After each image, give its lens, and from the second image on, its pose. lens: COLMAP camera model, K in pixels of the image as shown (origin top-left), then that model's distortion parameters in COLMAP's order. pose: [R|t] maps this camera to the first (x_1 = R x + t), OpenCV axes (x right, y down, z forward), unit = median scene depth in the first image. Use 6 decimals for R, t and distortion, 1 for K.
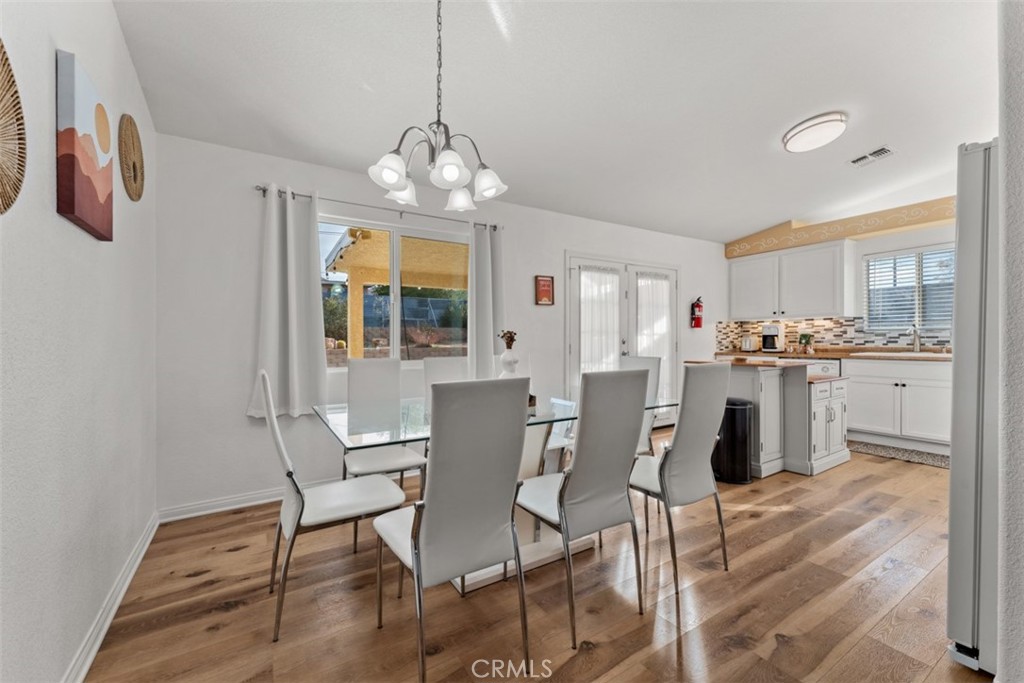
lens RADIAL K [[414.1, 0, 517.1], [0, 414.1, 341.3], [0, 0, 1]] dist [-0.000163, 0.000174]
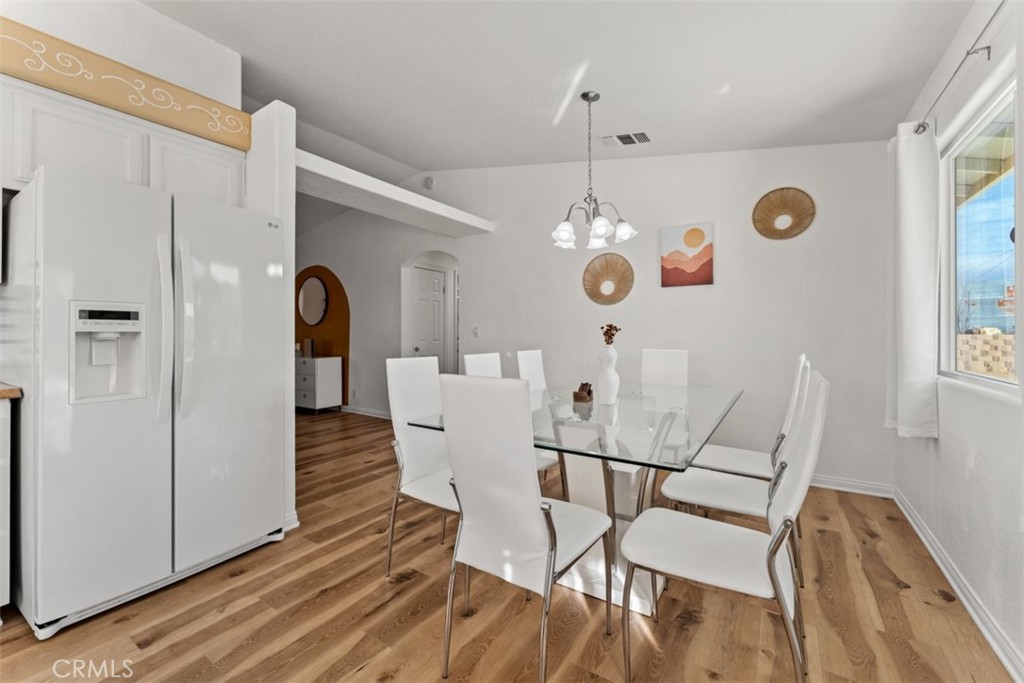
lens RADIAL K [[414.1, 0, 513.1], [0, 414.1, 331.8], [0, 0, 1]] dist [-0.000163, 0.000174]
pose [[-0.908376, 0.008044, -0.418078, 0.262272], [0.006819, 0.999967, 0.004424, -0.007437], [0.418100, 0.001167, -0.908400, 0.818387]]
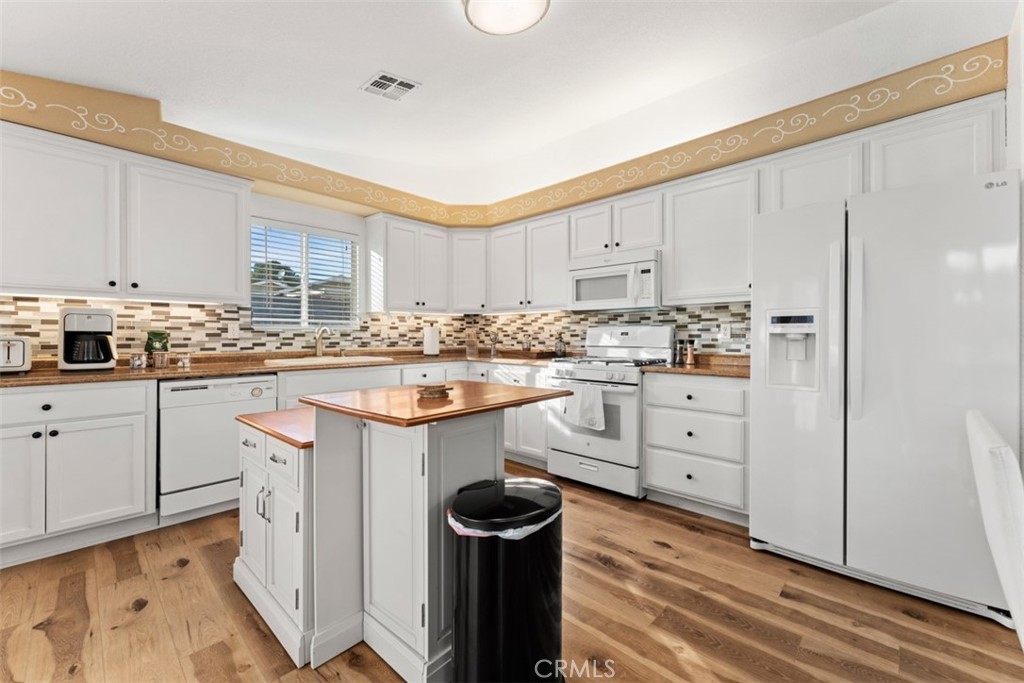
lens RADIAL K [[414.1, 0, 511.4], [0, 414.1, 340.2], [0, 0, 1]] dist [-0.000163, 0.000174]
pose [[-0.241621, -0.000849, 0.970370, 0.087392], [0.007792, 0.999966, 0.002816, -0.004594], [-0.970339, 0.008241, -0.241606, 0.746932]]
